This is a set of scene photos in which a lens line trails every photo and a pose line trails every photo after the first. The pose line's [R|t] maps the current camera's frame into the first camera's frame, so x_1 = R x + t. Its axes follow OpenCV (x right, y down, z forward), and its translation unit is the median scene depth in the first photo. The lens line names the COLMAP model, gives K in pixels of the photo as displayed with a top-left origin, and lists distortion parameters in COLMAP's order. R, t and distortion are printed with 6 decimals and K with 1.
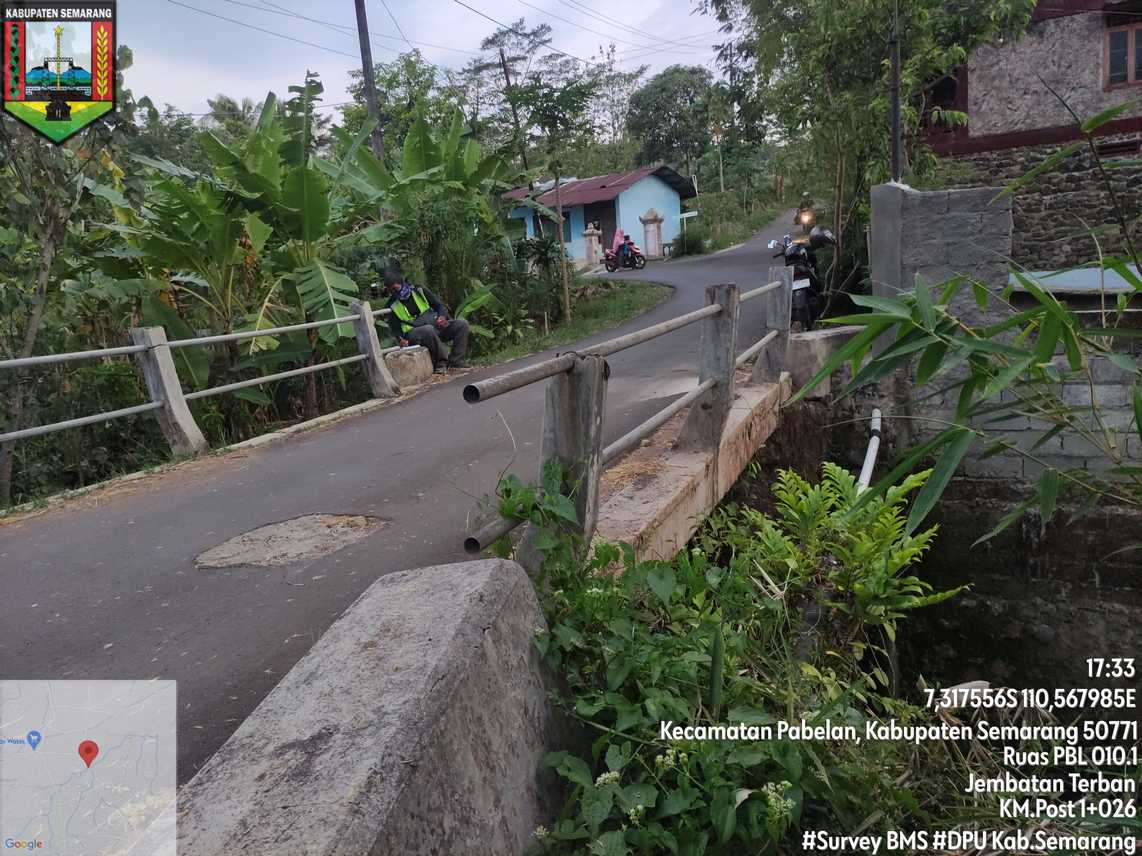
lens RADIAL K [[841.8, 0, 572.9], [0, 841.8, 426.0], [0, 0, 1]] dist [0.054190, -0.052126]
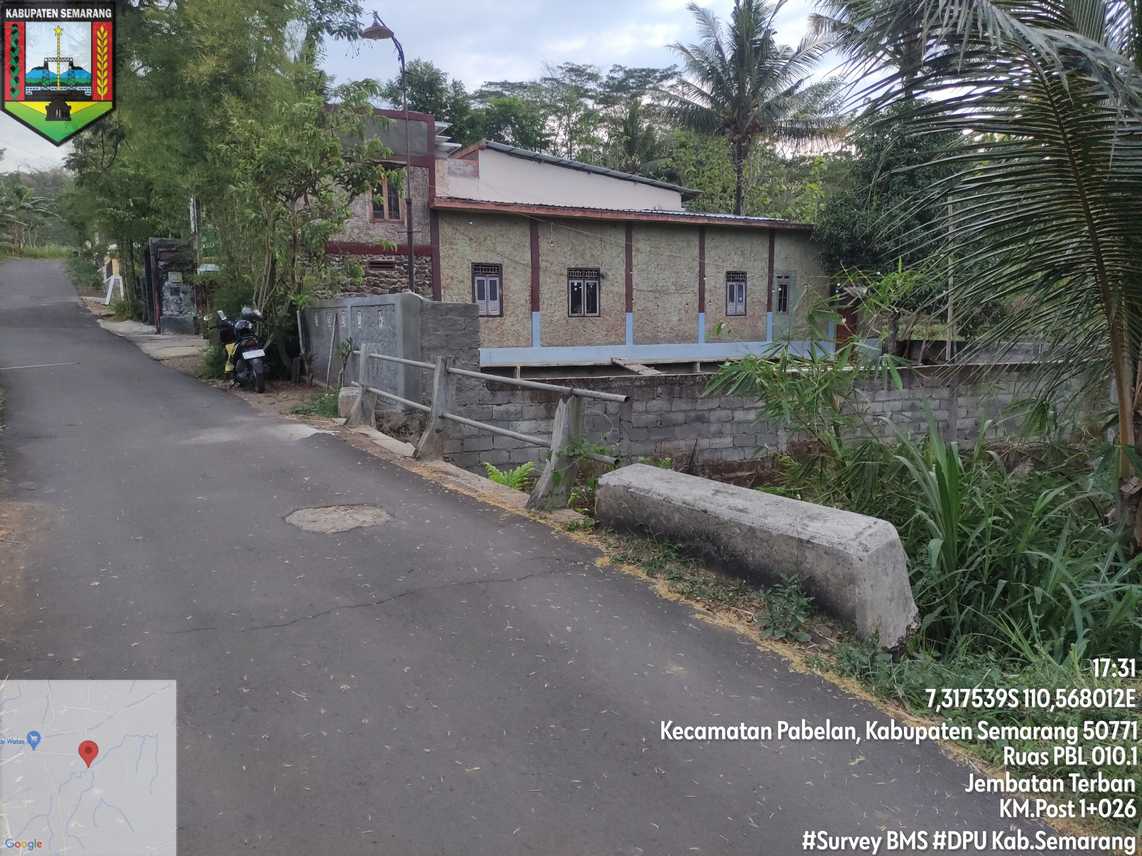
lens RADIAL K [[841.8, 0, 569.4], [0, 841.8, 425.4], [0, 0, 1]] dist [0.054190, -0.052126]
pose [[0.617253, -0.024904, 0.786370, -0.169712], [0.091251, 0.995020, -0.040114, 0.009366], [-0.781455, 0.096518, 0.616452, -0.032771]]
